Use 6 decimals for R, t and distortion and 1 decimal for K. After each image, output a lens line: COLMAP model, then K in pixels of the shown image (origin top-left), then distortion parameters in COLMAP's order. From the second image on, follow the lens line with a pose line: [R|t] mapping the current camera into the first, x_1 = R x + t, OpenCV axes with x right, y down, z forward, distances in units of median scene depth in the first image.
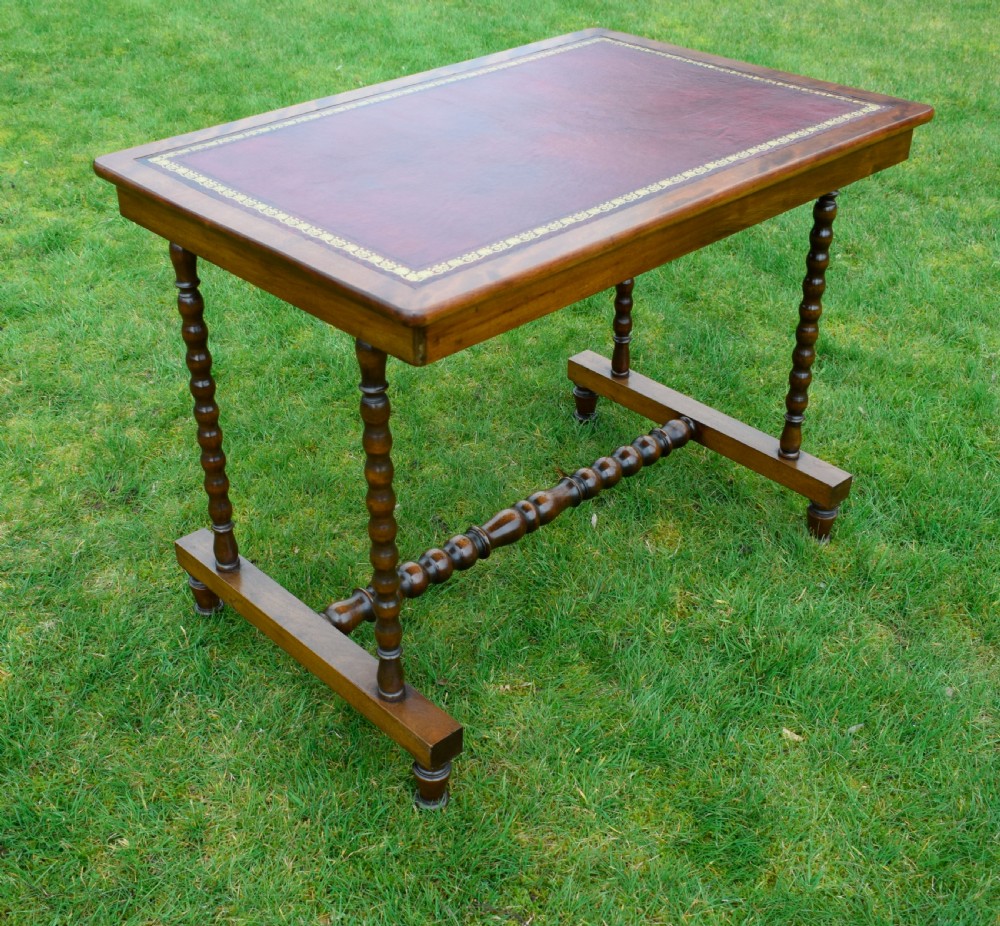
lens RADIAL K [[1279.8, 0, 435.5], [0, 1279.8, 481.6], [0, 0, 1]] dist [-0.028541, 0.005005]
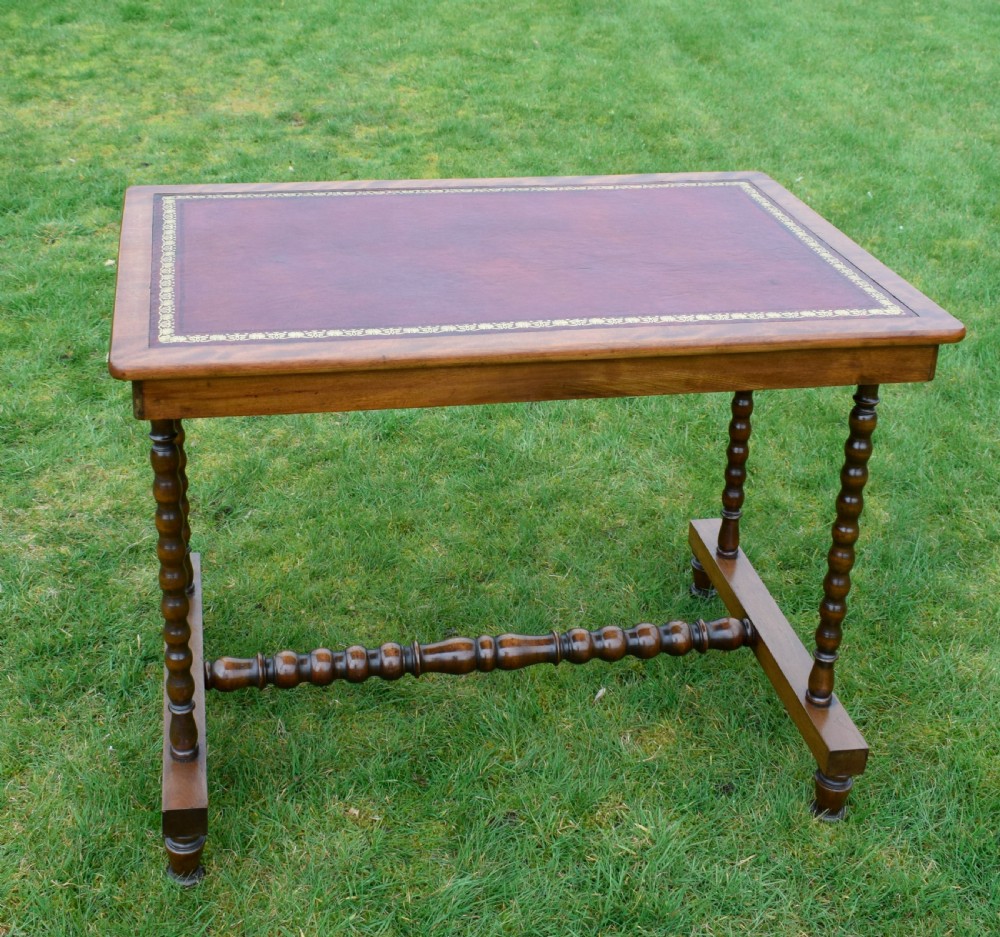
lens RADIAL K [[1438.9, 0, 438.9], [0, 1438.9, 337.9], [0, 0, 1]] dist [-0.015168, -0.000924]
pose [[0.846699, 0.243192, -0.473243, 0.486201], [-0.323264, 0.941578, -0.094504, -0.079396], [0.422612, 0.232998, 0.875848, 0.032149]]
